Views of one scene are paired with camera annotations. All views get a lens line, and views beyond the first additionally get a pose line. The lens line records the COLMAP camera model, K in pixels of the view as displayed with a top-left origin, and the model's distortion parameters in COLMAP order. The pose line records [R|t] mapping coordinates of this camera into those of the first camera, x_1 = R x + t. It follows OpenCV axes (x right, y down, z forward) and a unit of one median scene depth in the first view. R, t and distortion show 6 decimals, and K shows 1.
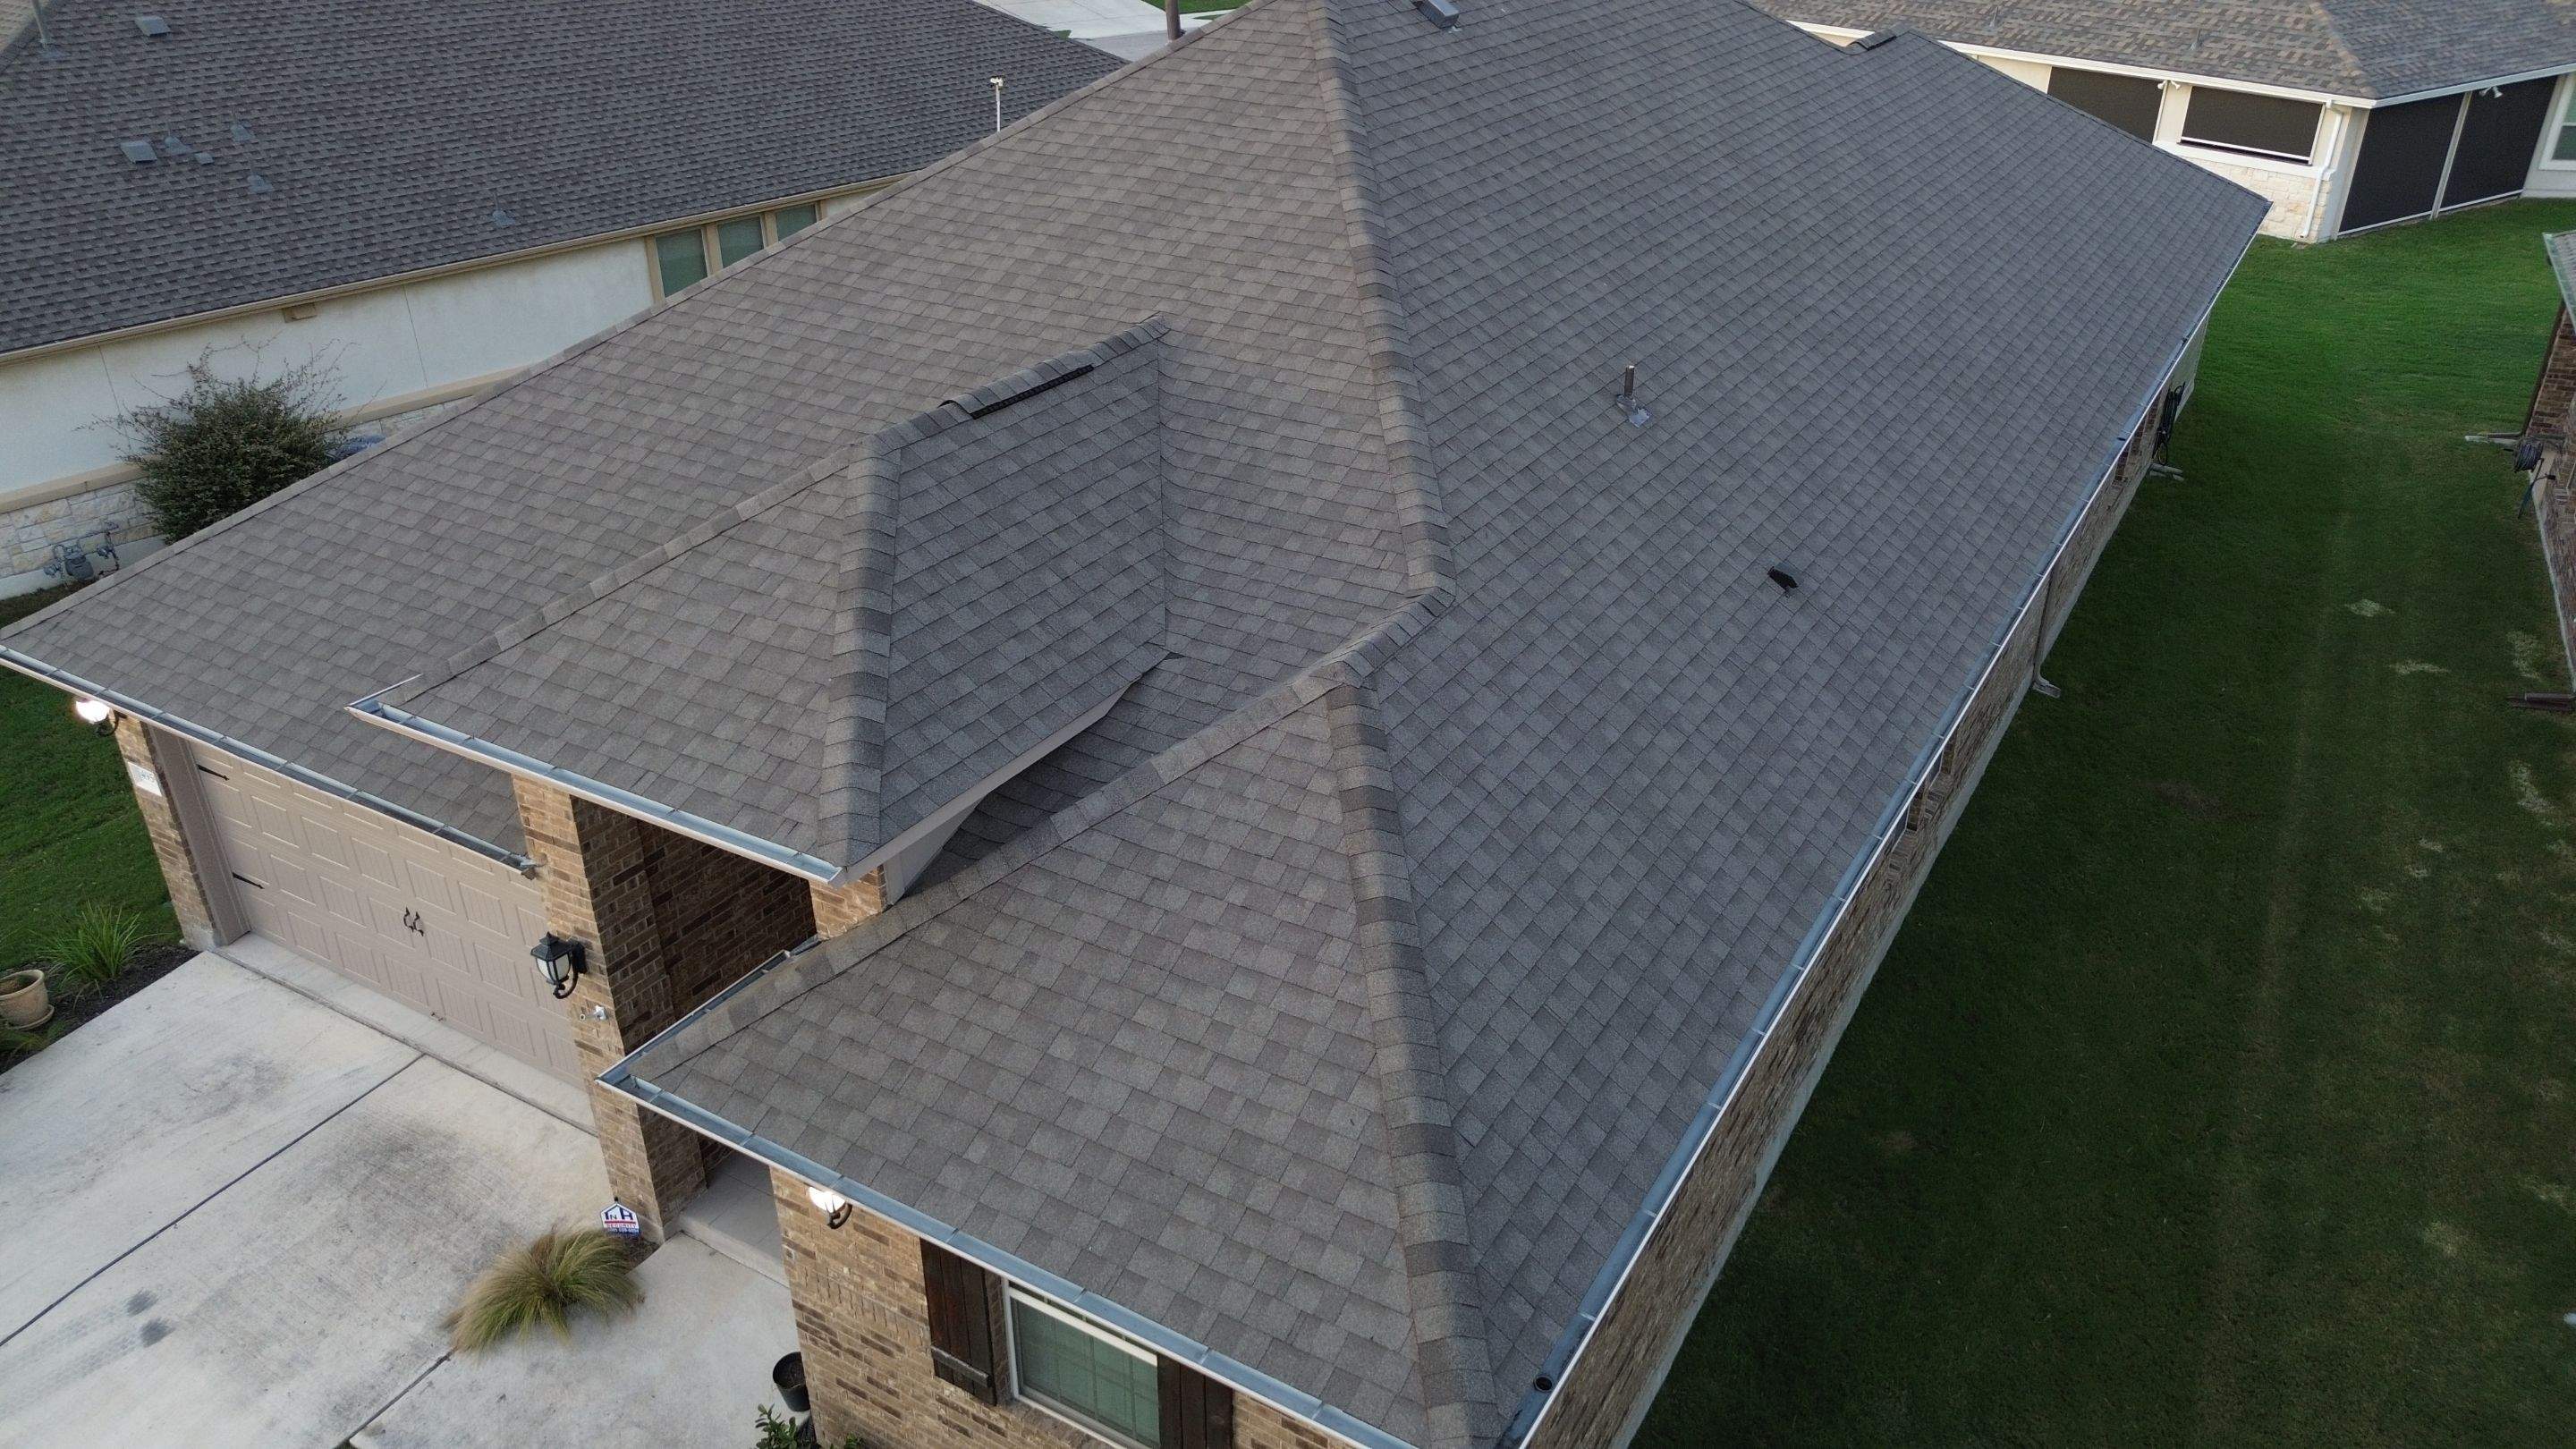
lens RADIAL K [[1819.1, 0, 1294.1], [0, 1819.1, 716.6], [0, 0, 1]] dist [0.073564, -0.070935]
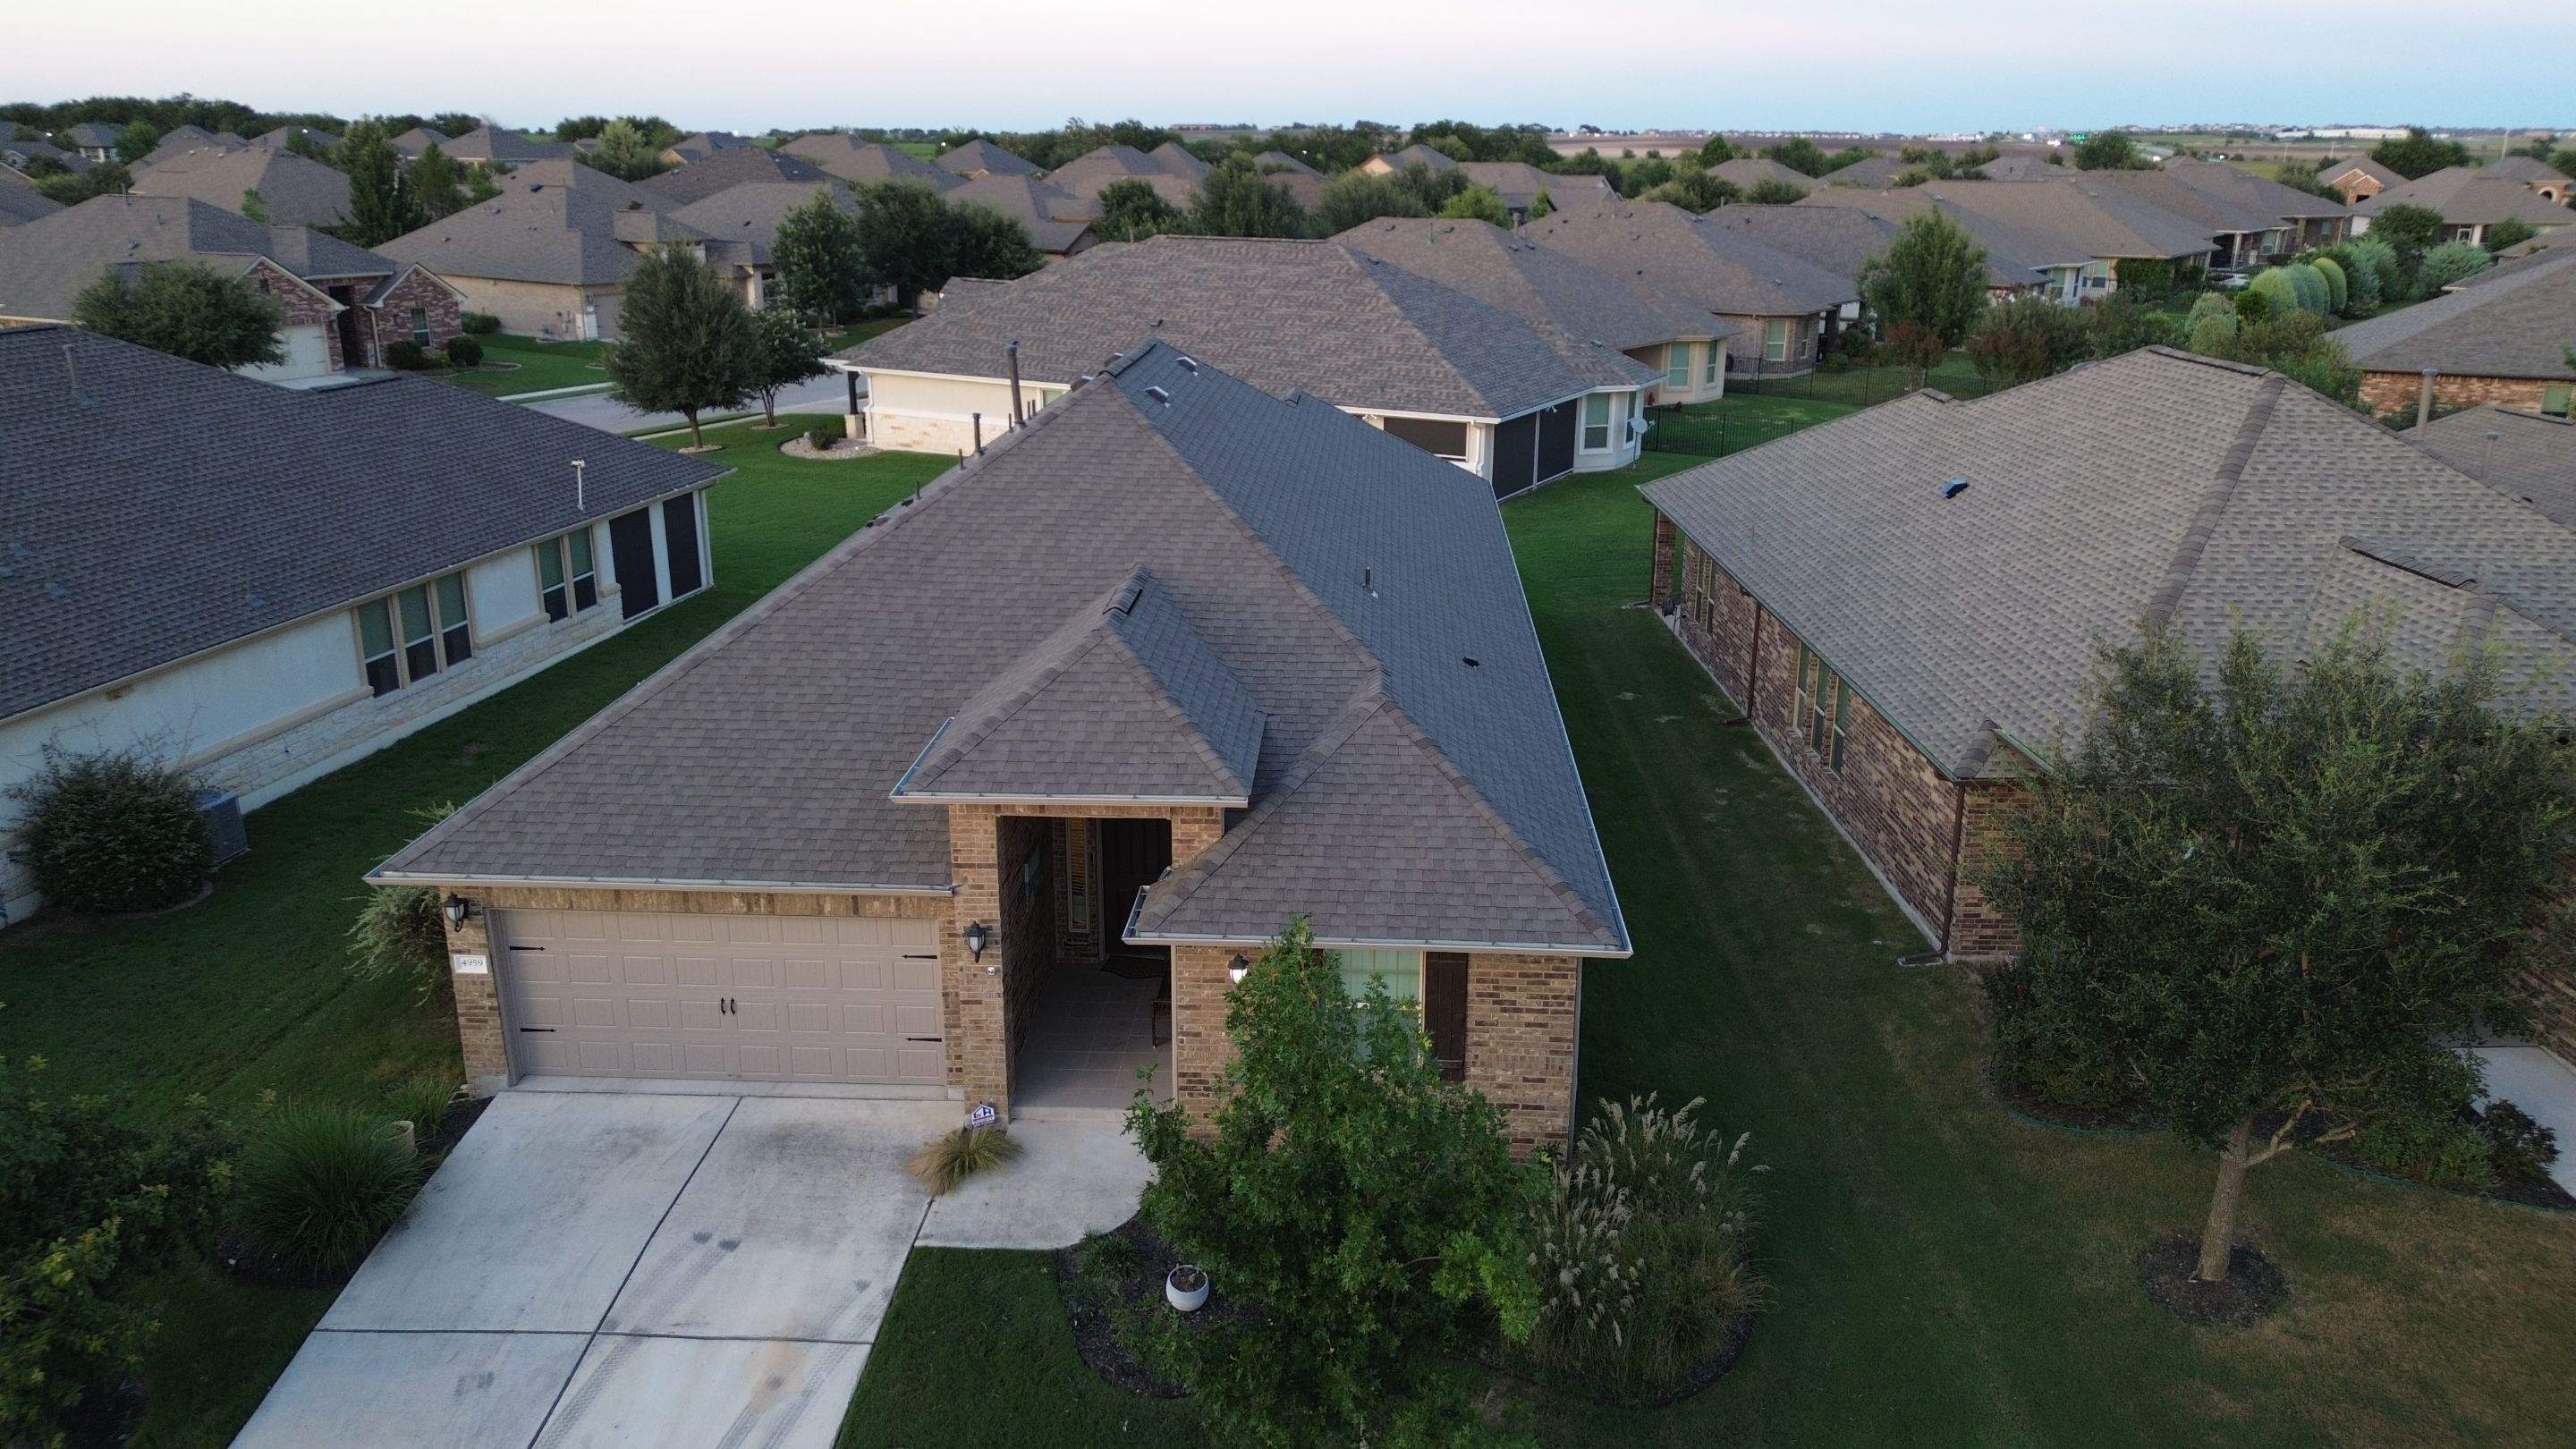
lens RADIAL K [[1795.3, 0, 1288.0], [0, 1795.3, 724.5], [0, 0, 1]] dist [0.155947, -0.313626]
pose [[0.884607, -0.136041, 0.446054, -0.781612], [0.211708, 0.969409, -0.124198, 0.188285], [-0.415513, 0.204300, 0.886347, -0.607787]]
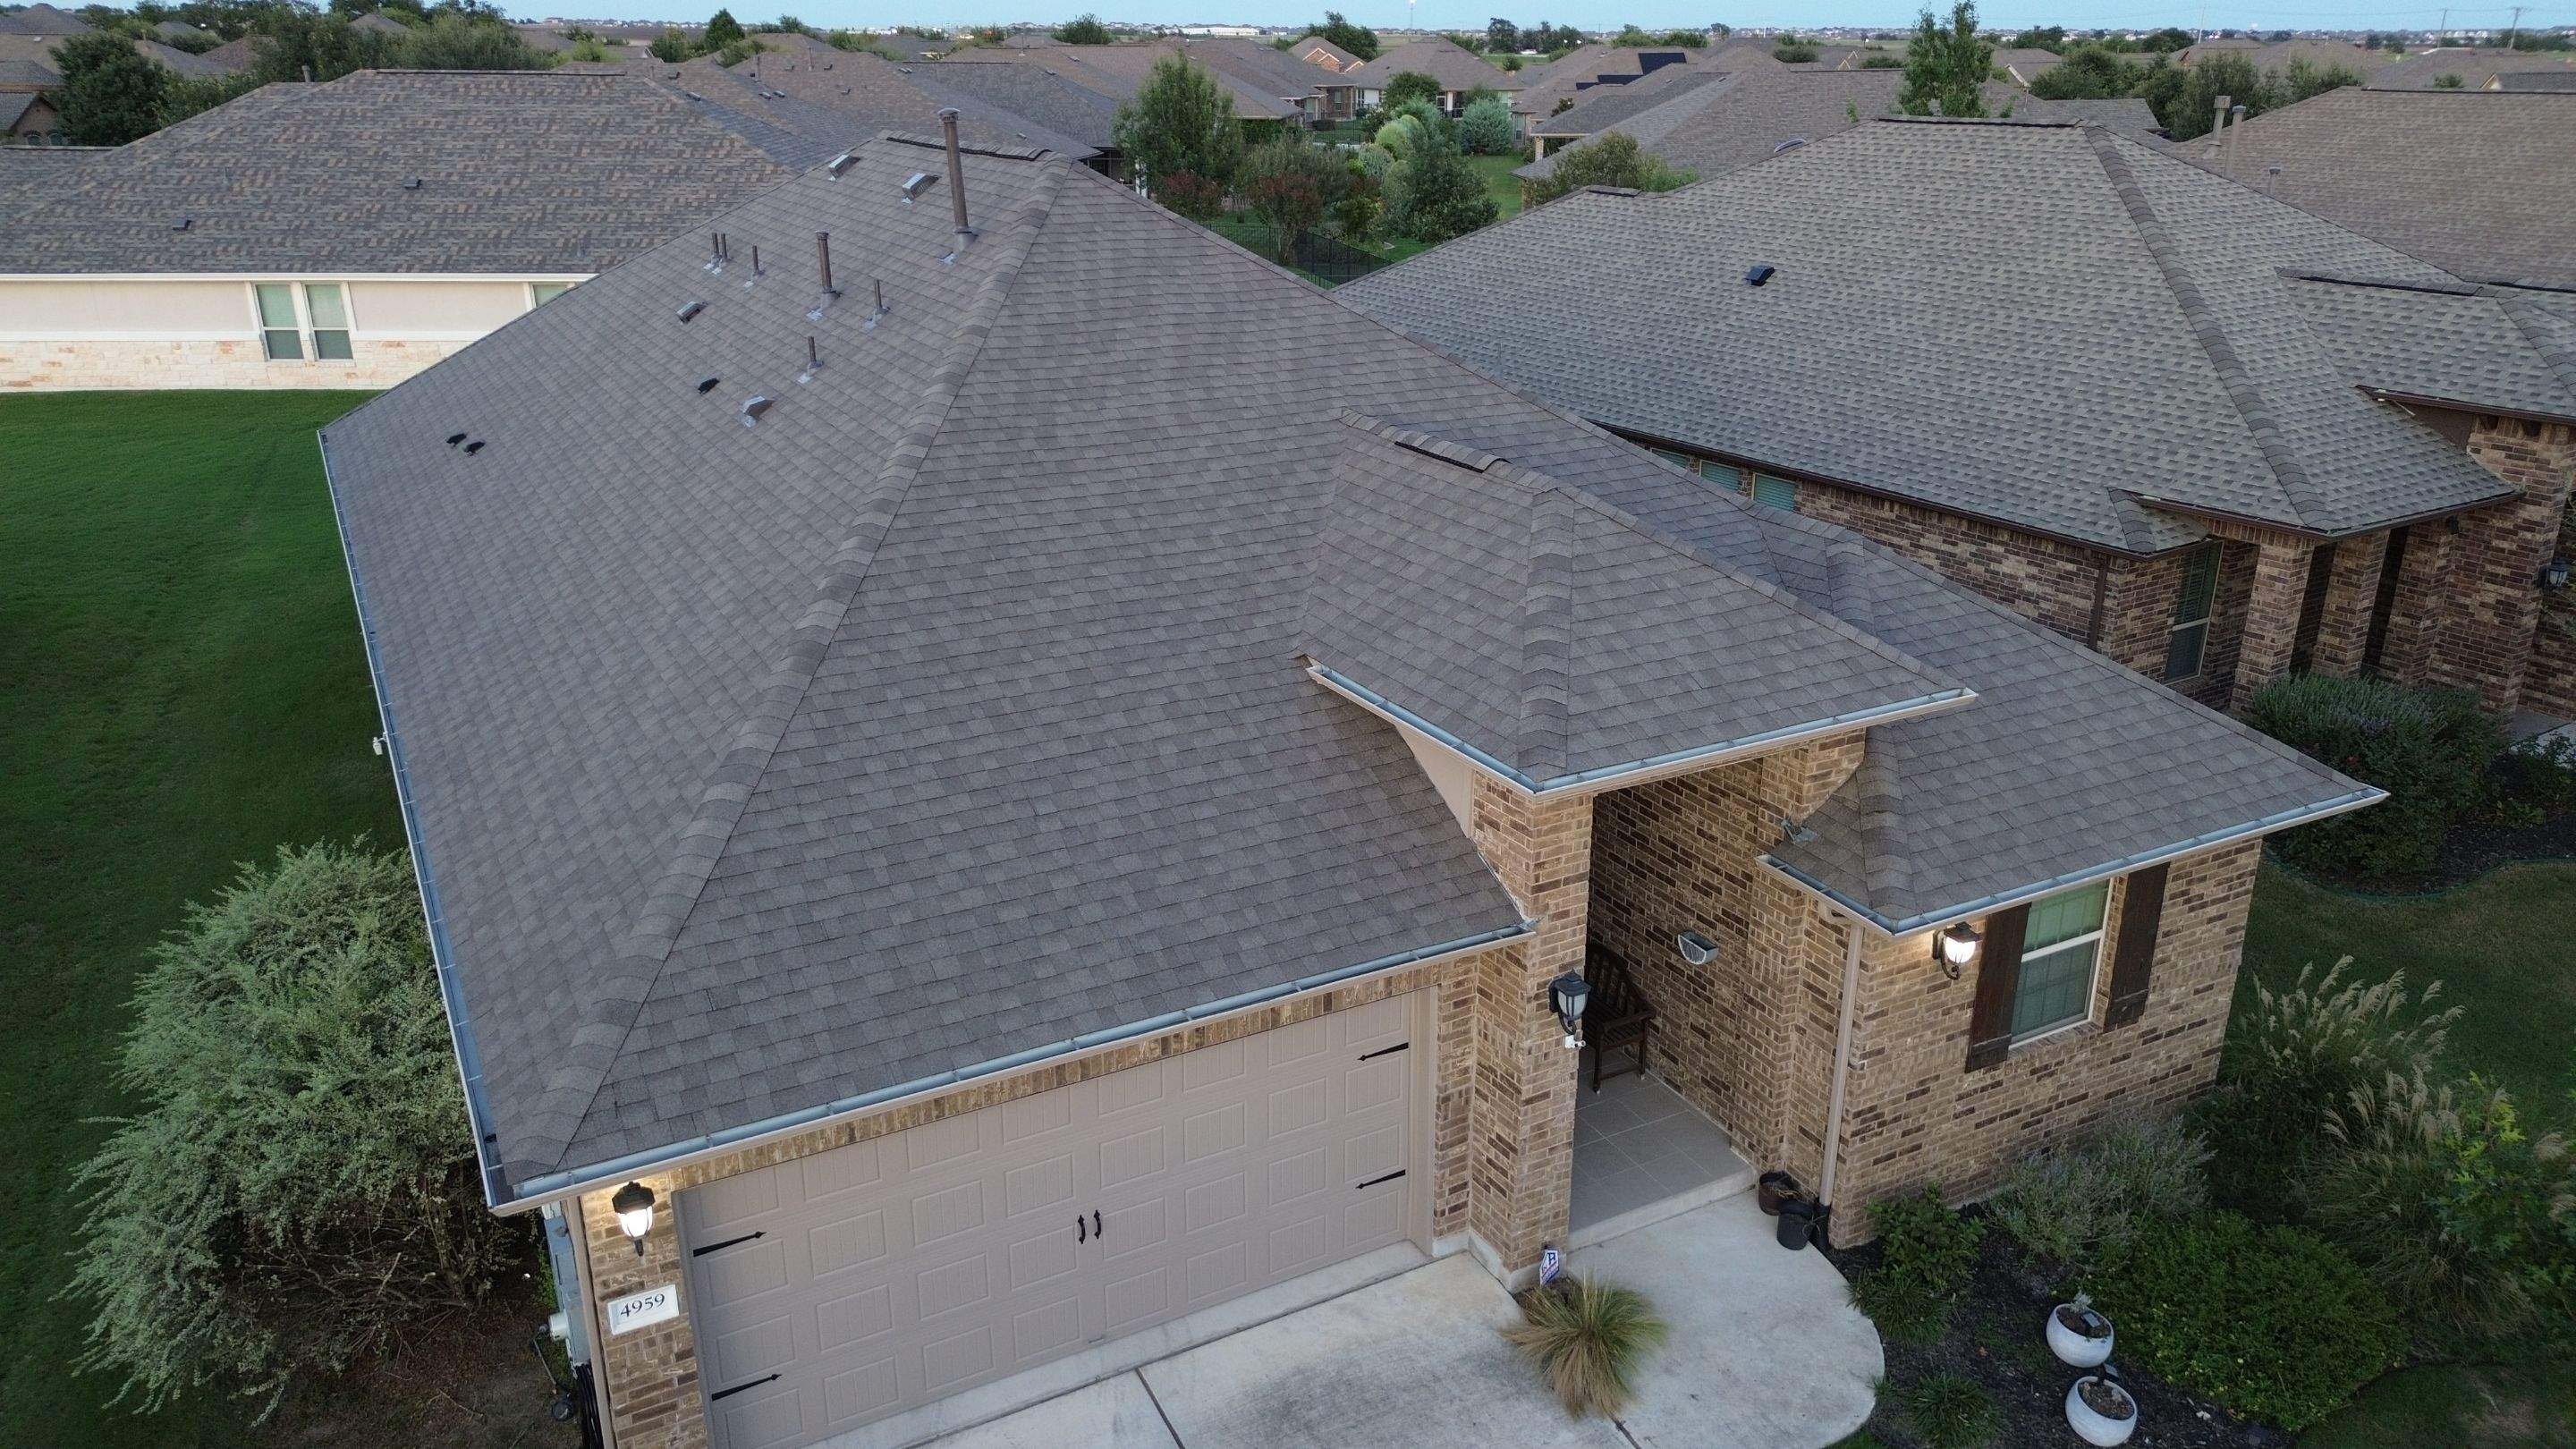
lens RADIAL K [[1819.1, 0, 1294.1], [0, 1819.1, 716.6], [0, 0, 1]] dist [0.073564, -0.070935]
pose [[0.510887, -0.293793, 0.807886, -1.165007], [0.397980, 0.913842, 0.080653, -0.152113], [-0.761976, 0.280318, 0.583794, 0.401853]]
